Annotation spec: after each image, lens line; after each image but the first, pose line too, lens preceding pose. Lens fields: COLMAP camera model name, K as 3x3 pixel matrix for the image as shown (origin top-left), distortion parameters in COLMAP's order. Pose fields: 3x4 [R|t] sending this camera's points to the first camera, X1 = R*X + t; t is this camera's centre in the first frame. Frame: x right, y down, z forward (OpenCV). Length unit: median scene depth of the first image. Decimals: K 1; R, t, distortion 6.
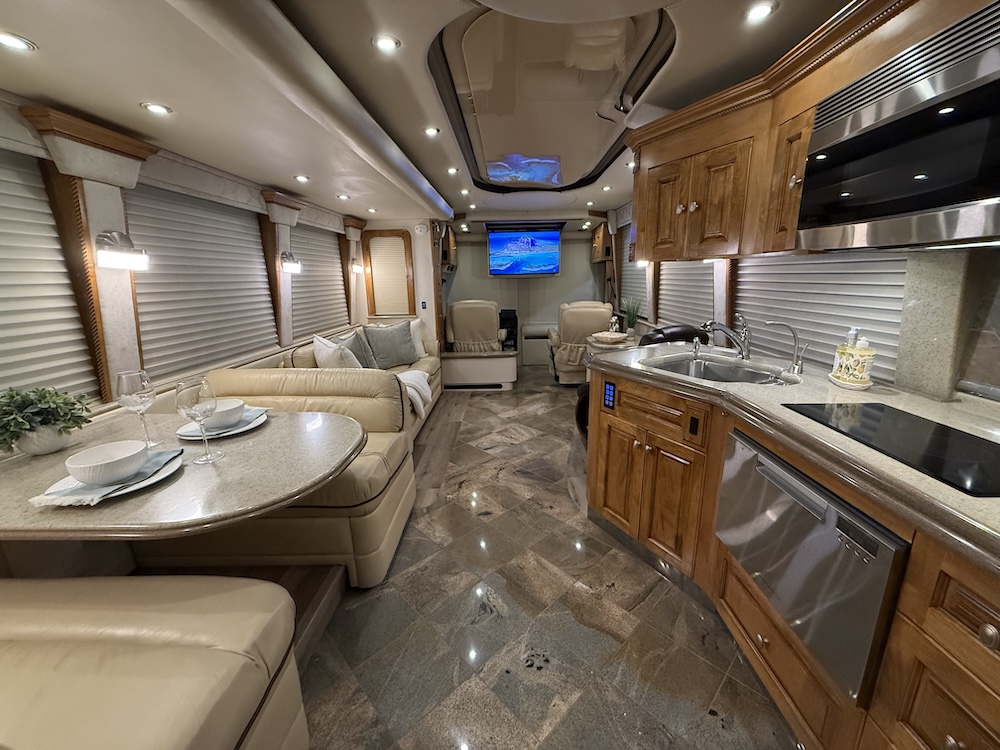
lens RADIAL K [[397.9, 0, 498.3], [0, 397.9, 375.8], [0, 0, 1]] dist [-0.000564, 0.000122]
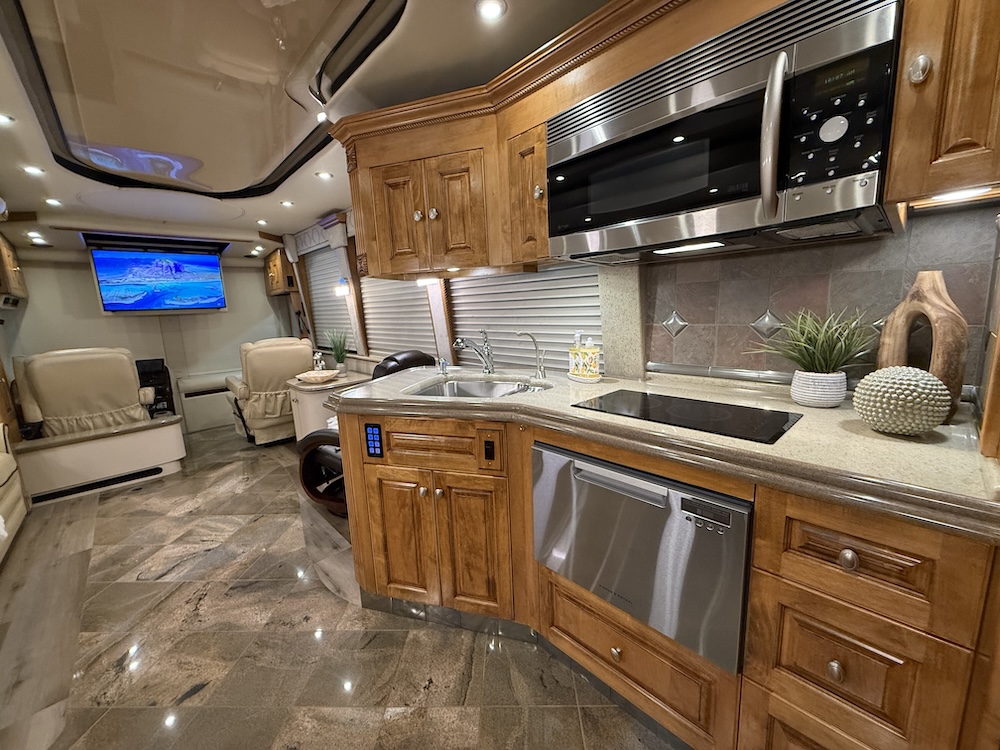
lens RADIAL K [[397.9, 0, 498.3], [0, 397.9, 375.8], [0, 0, 1]] dist [-0.000564, 0.000122]
pose [[0.714266, -0.130448, 0.687610, -0.032888], [0.196891, 0.980250, -0.018559, -0.006621], [-0.671609, 0.148640, 0.725843, 0.124895]]
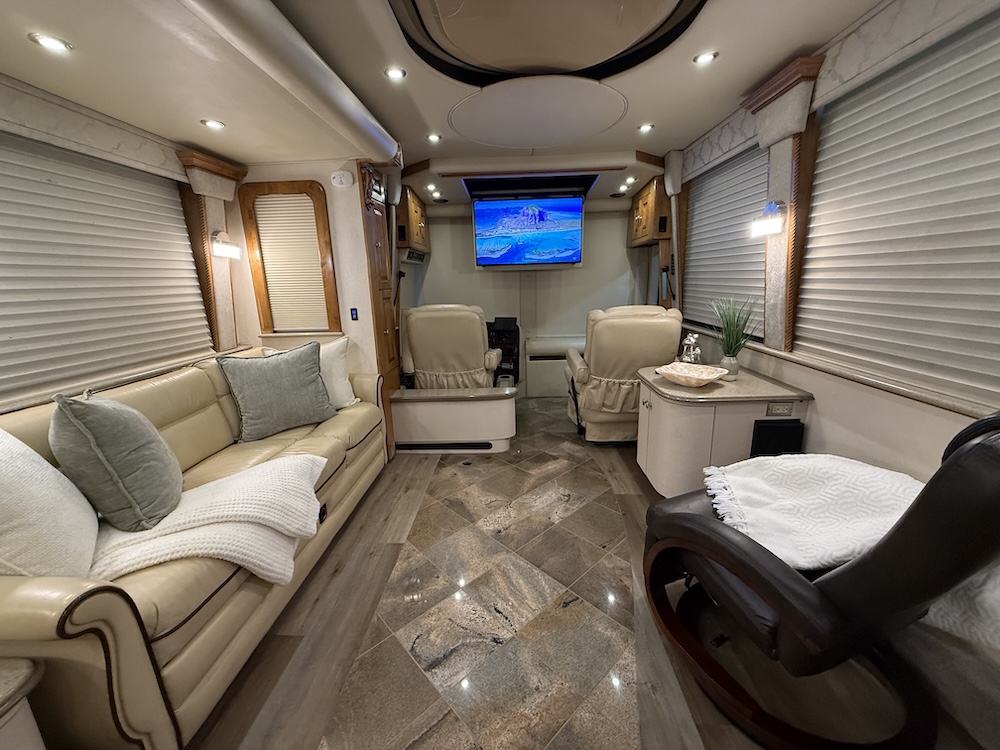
lens RADIAL K [[397.9, 0, 498.3], [0, 397.9, 375.8], [0, 0, 1]] dist [-0.000564, 0.000122]
pose [[0.999786, -0.002904, -0.020500, 0.040806], [0.002802, 0.999984, -0.004986, -0.097794], [0.020514, 0.004928, 0.999777, 0.494906]]
